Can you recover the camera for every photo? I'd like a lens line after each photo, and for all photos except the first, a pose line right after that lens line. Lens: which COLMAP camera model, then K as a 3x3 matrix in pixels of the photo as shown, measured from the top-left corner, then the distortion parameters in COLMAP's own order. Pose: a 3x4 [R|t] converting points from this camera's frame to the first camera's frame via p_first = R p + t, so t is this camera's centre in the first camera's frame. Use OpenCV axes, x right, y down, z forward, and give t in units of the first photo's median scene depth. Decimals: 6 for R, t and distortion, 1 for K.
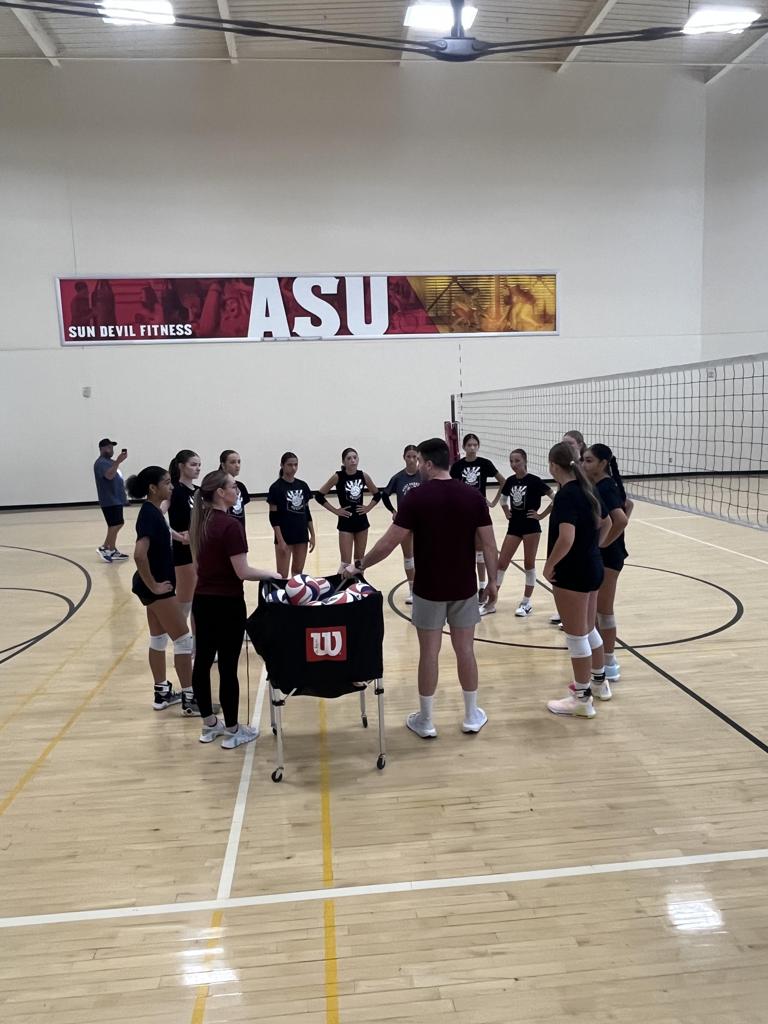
lens RADIAL K [[735.2, 0, 384.0], [0, 735.2, 512.0], [0, 0, 1]] dist [0.005840, 0.000278]
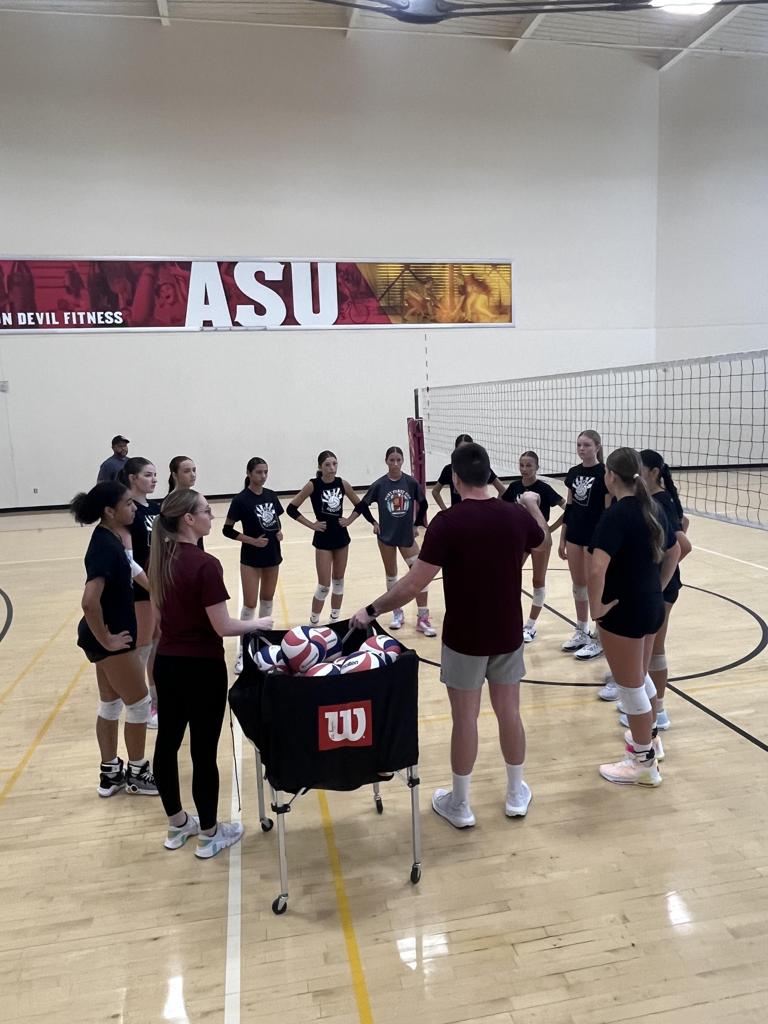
lens RADIAL K [[735.2, 0, 384.0], [0, 735.2, 512.0], [0, 0, 1]] dist [0.005840, 0.000278]
pose [[0.995874, -0.015390, 0.089435, -0.078719], [0.014790, 0.999863, 0.007369, -0.030326], [-0.089537, -0.006016, 0.995965, 0.202592]]
